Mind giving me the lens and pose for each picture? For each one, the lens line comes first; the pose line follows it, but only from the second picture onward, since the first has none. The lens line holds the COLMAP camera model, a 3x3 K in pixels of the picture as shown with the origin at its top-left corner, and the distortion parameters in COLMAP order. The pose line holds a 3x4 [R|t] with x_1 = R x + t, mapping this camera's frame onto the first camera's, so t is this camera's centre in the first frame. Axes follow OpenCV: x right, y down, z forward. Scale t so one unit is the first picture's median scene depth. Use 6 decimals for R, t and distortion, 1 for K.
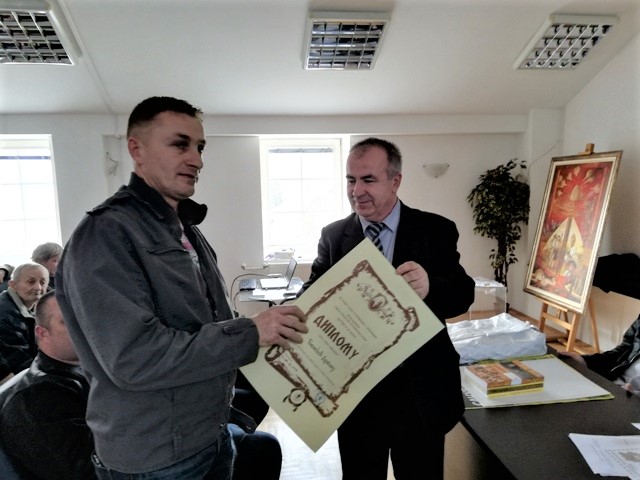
lens RADIAL K [[486.5, 0, 324.2], [0, 486.5, 238.6], [0, 0, 1]] dist [0.097072, -0.113052]
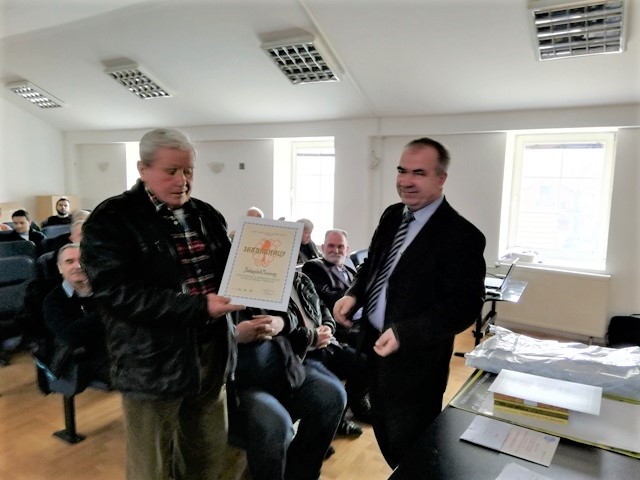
lens RADIAL K [[486.5, 0, 324.2], [0, 486.5, 238.6], [0, 0, 1]] dist [0.097072, -0.113052]
pose [[0.776310, 0.112872, -0.620164, 0.288171], [-0.108459, 0.993083, 0.044977, -0.005400], [0.620951, 0.032346, 0.783182, 0.016600]]
